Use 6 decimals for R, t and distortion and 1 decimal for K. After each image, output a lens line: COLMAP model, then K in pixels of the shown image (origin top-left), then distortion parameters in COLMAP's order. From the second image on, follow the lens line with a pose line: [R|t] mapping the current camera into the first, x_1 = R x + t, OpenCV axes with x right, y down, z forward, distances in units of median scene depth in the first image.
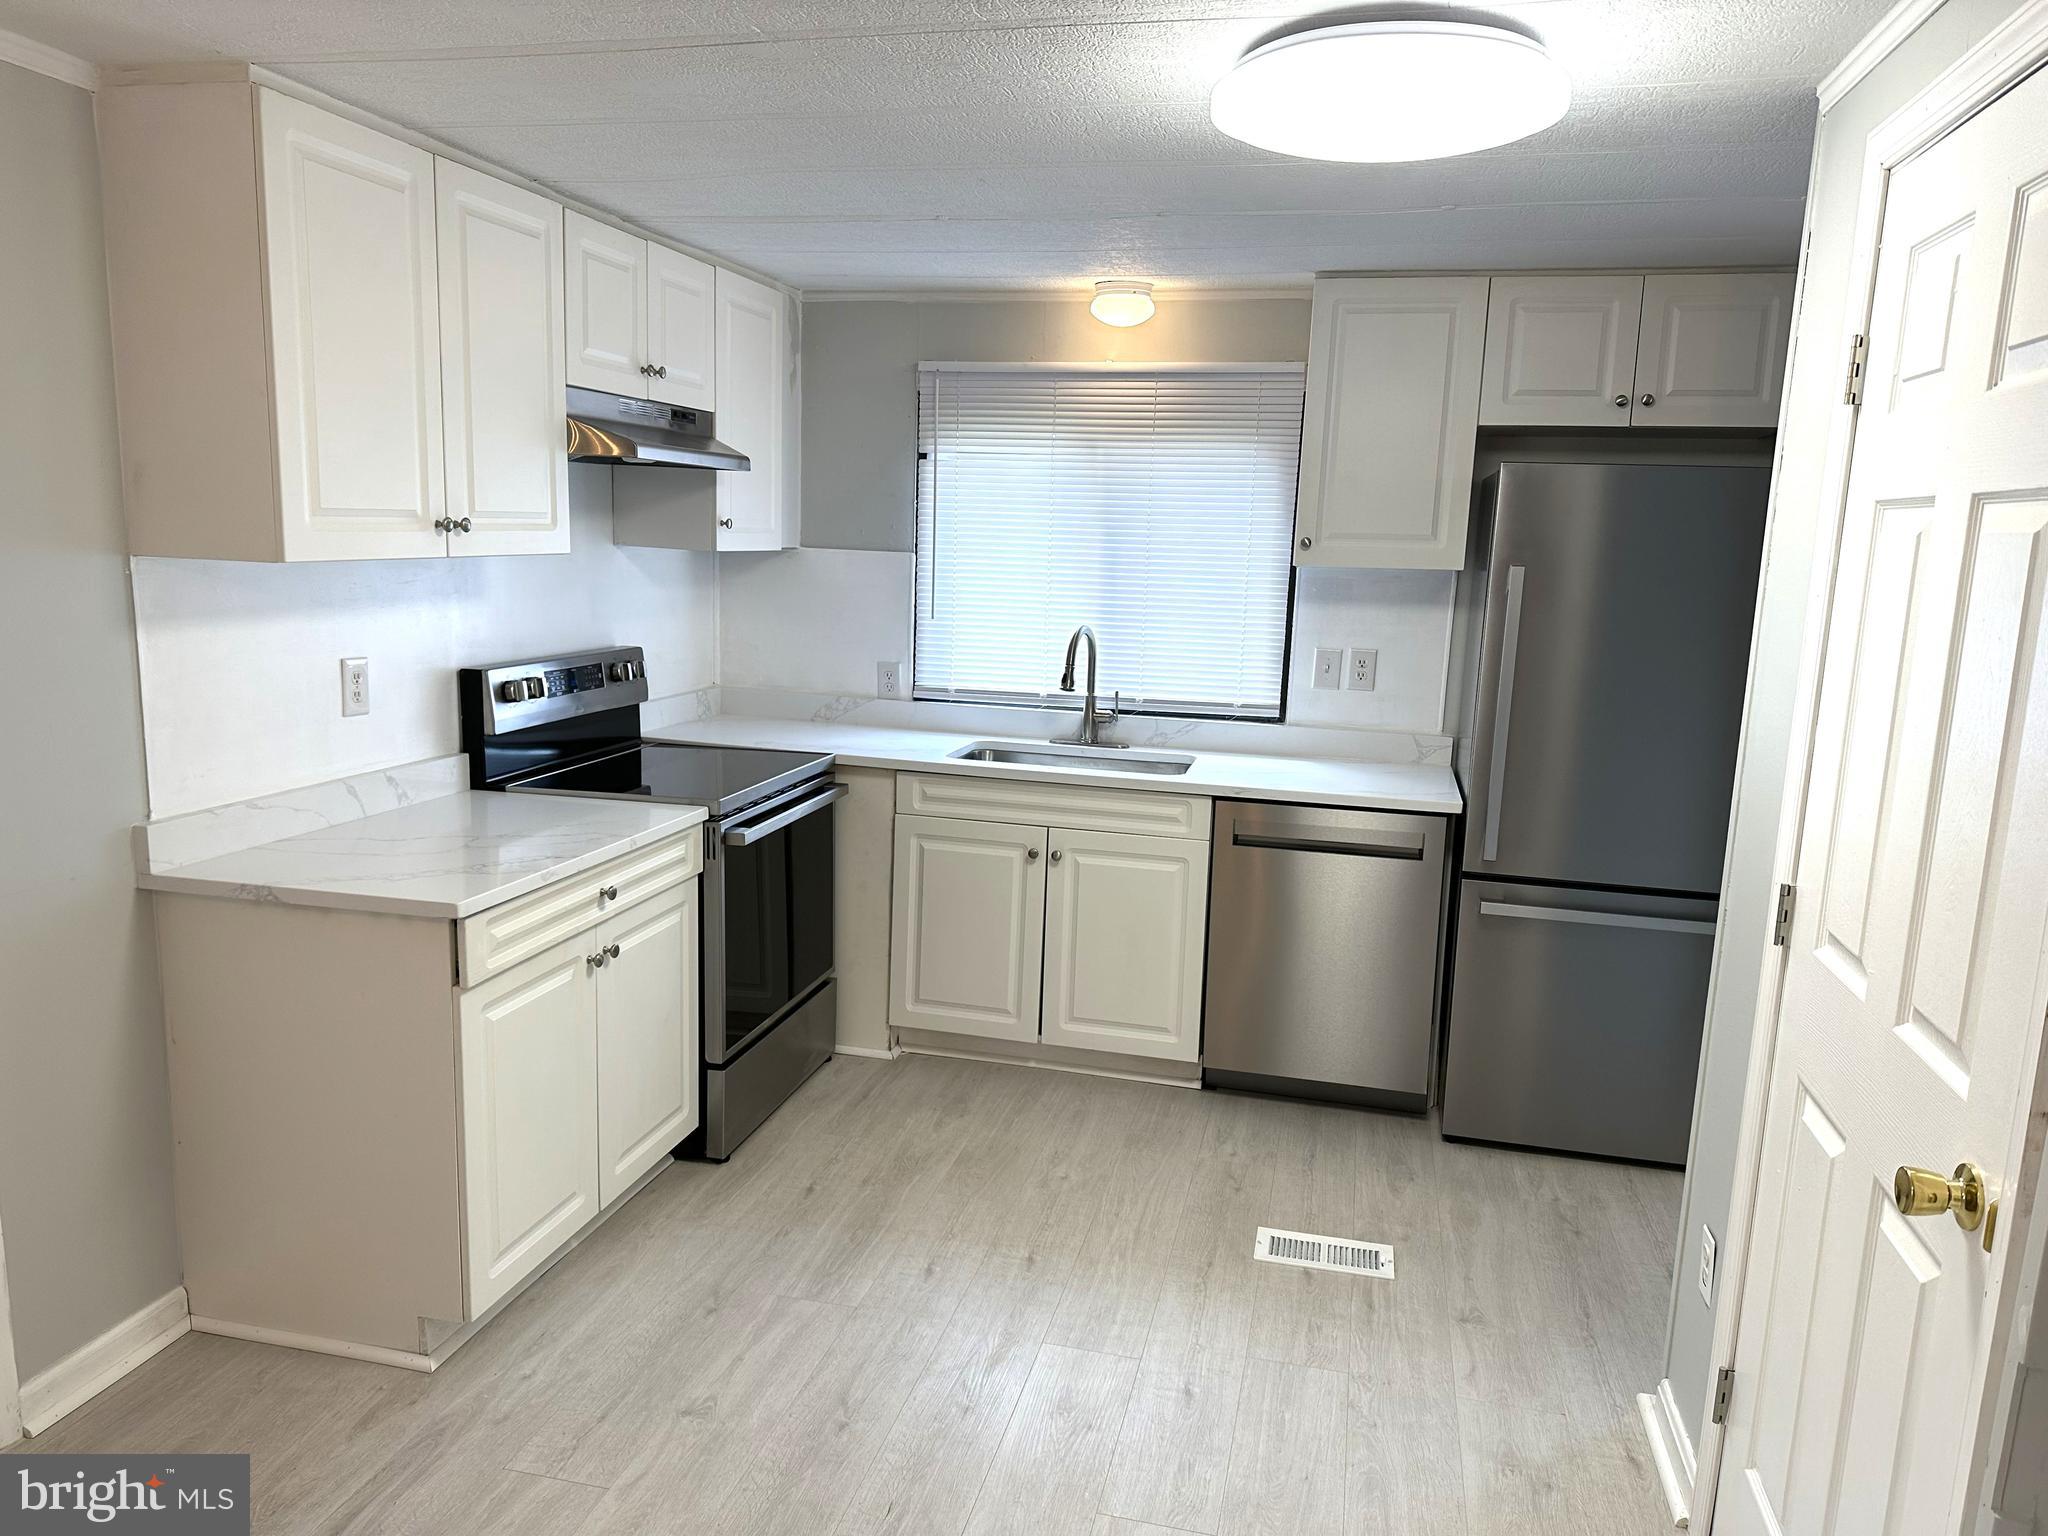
lens RADIAL K [[1415.5, 0, 1029.7], [0, 1415.5, 781.5], [0, 0, 1]] dist [0.107063, -0.157610]
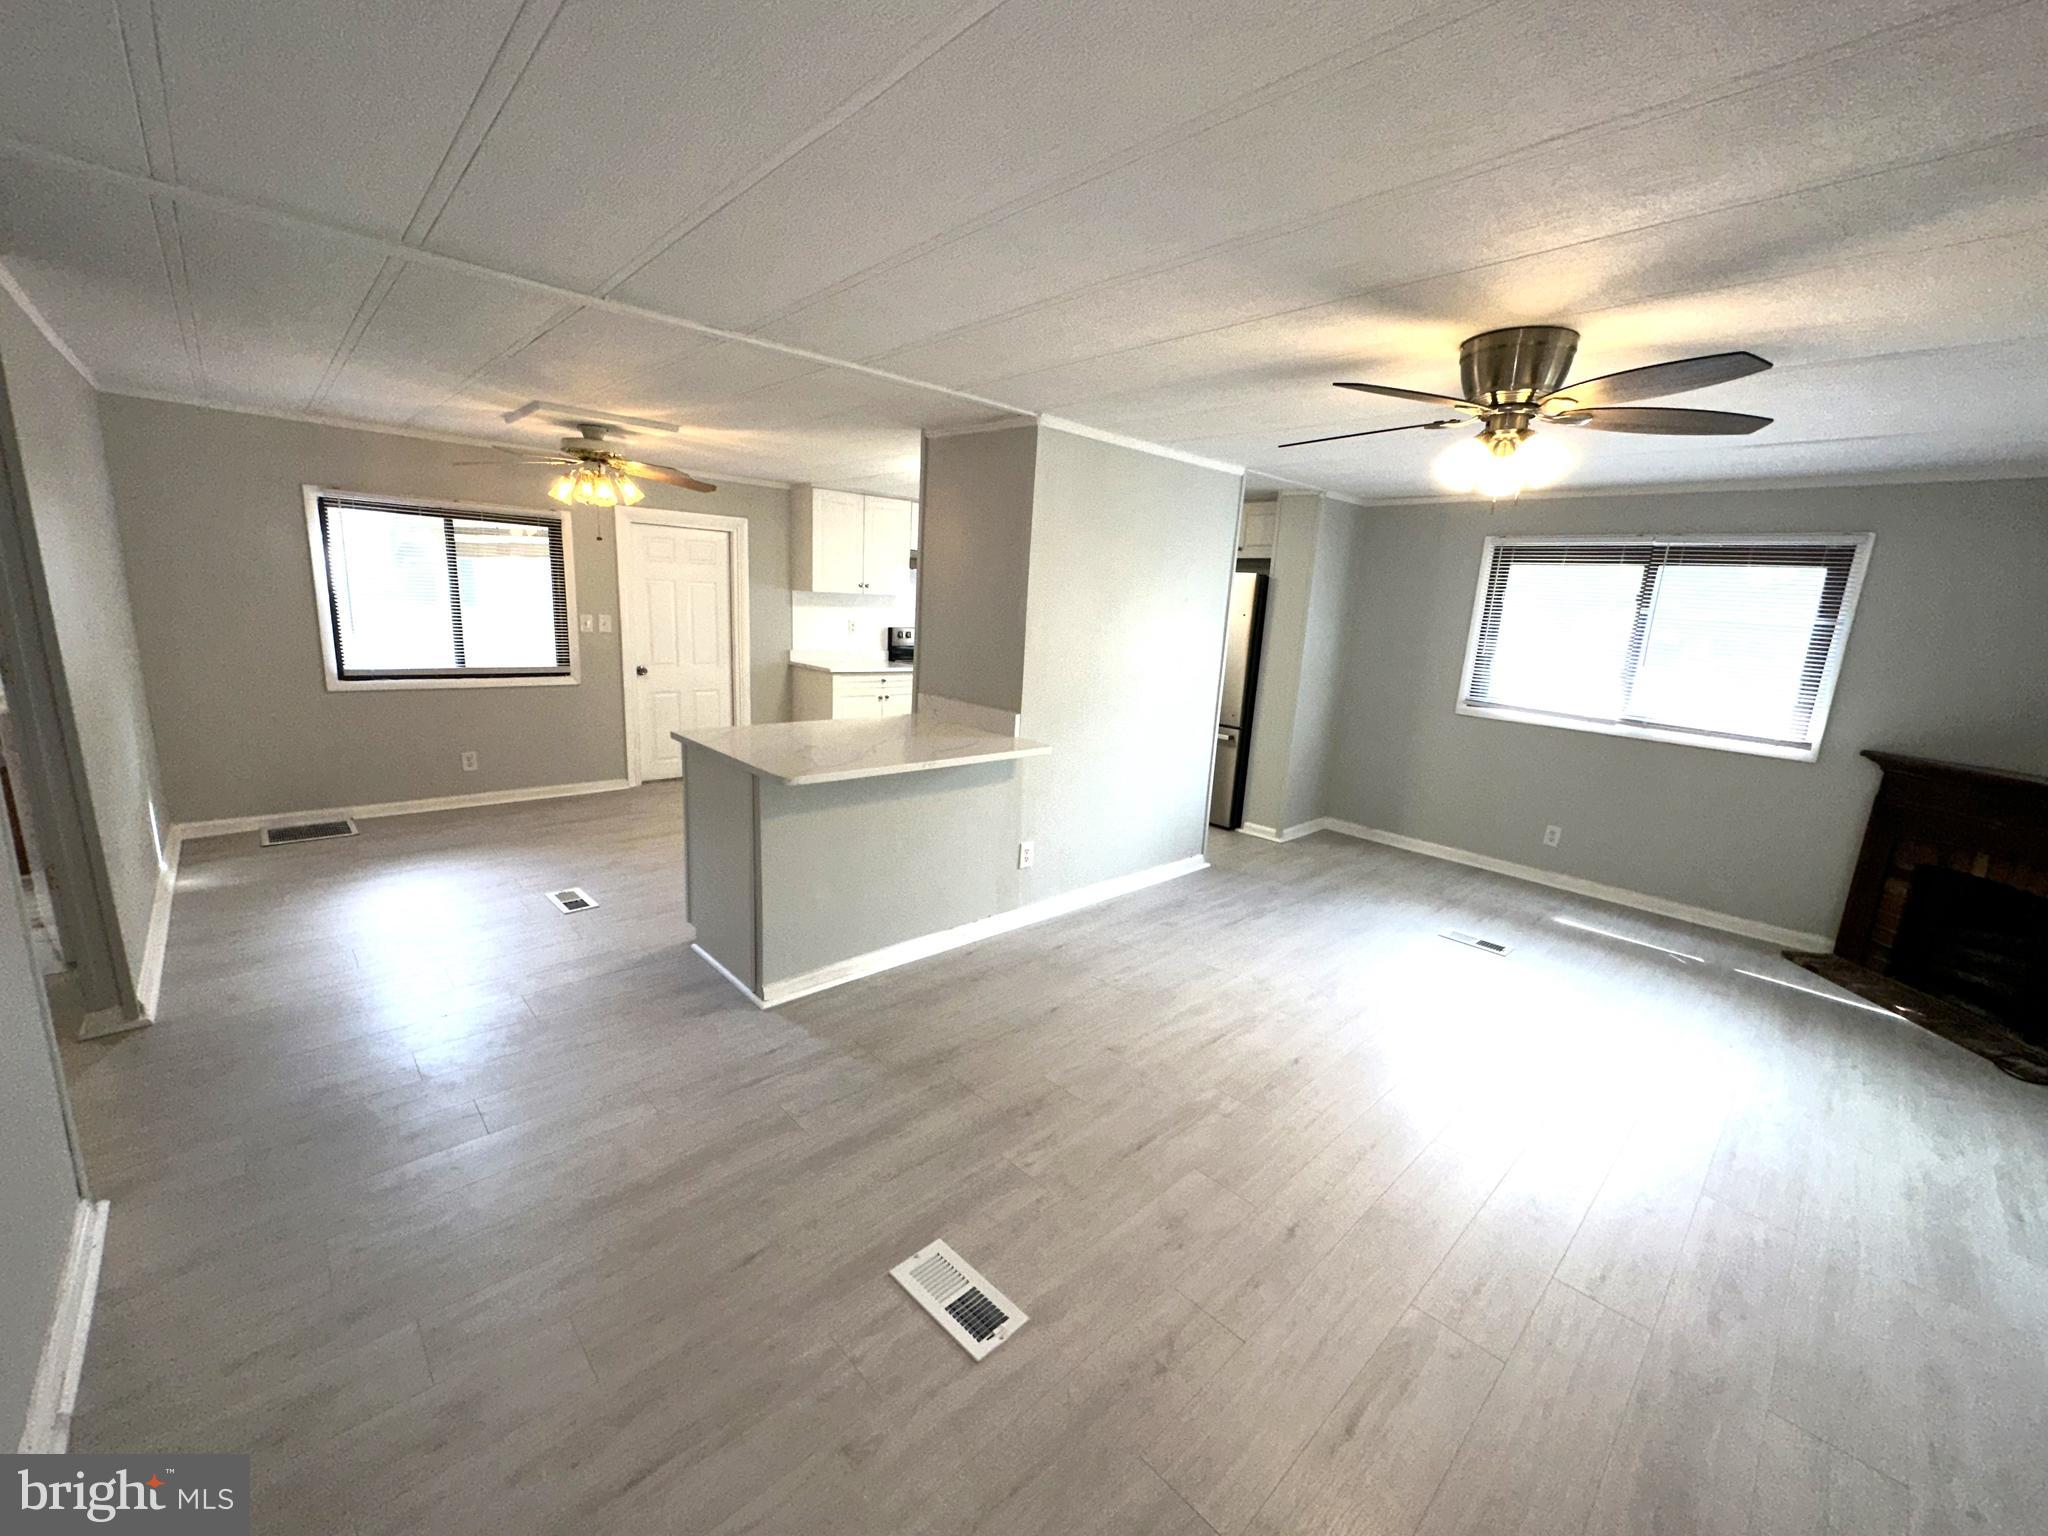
lens RADIAL K [[816.5, 0, 1024.1], [0, 816.5, 771.2], [0, 0, 1]] dist [-0.003961, 0.000817]
pose [[0.836296, 0.129355, -0.532800, 0.912309], [-0.125209, 0.991150, 0.044104, 0.130683], [0.533789, 0.029828, 0.845091, -0.494145]]
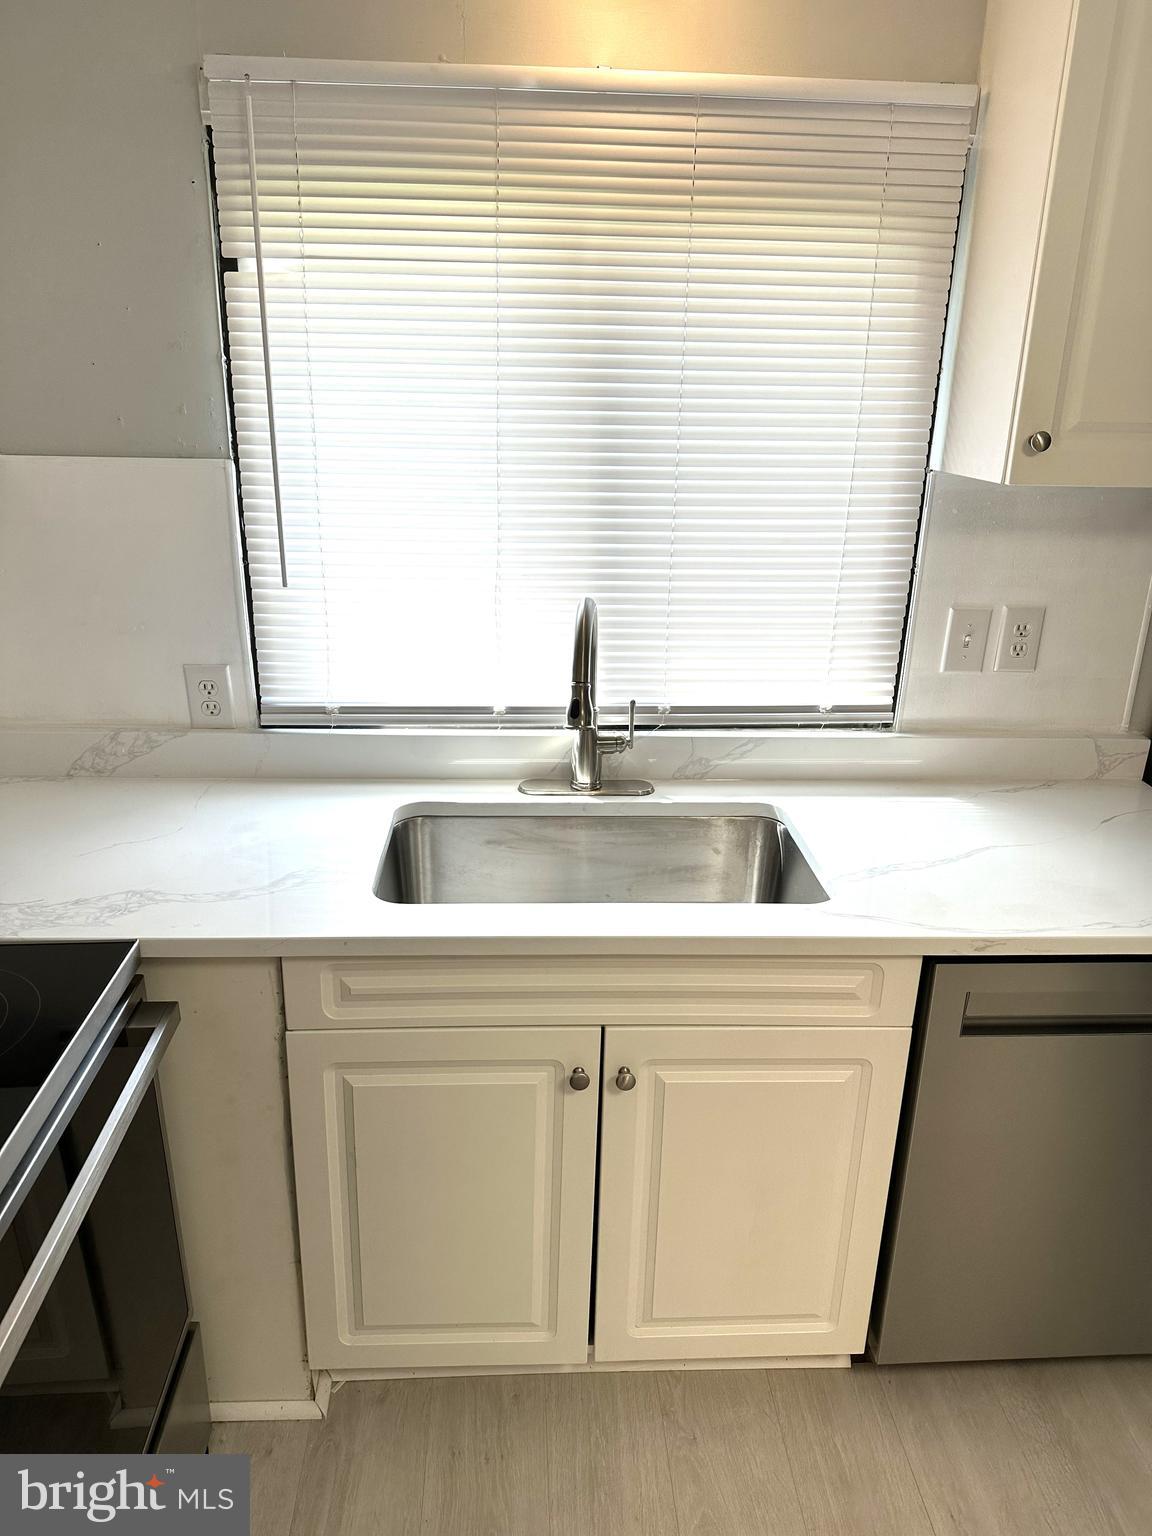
lens RADIAL K [[1074.1, 0, 579.7], [0, 1074.1, 764.6], [0, 0, 1]] dist [0.073811, -0.107748]
pose [[0.956857, -0.110900, 0.268563, -0.089928], [0.060256, 0.979939, 0.189970, -0.136627], [-0.284243, -0.165591, 0.944344, 0.646924]]
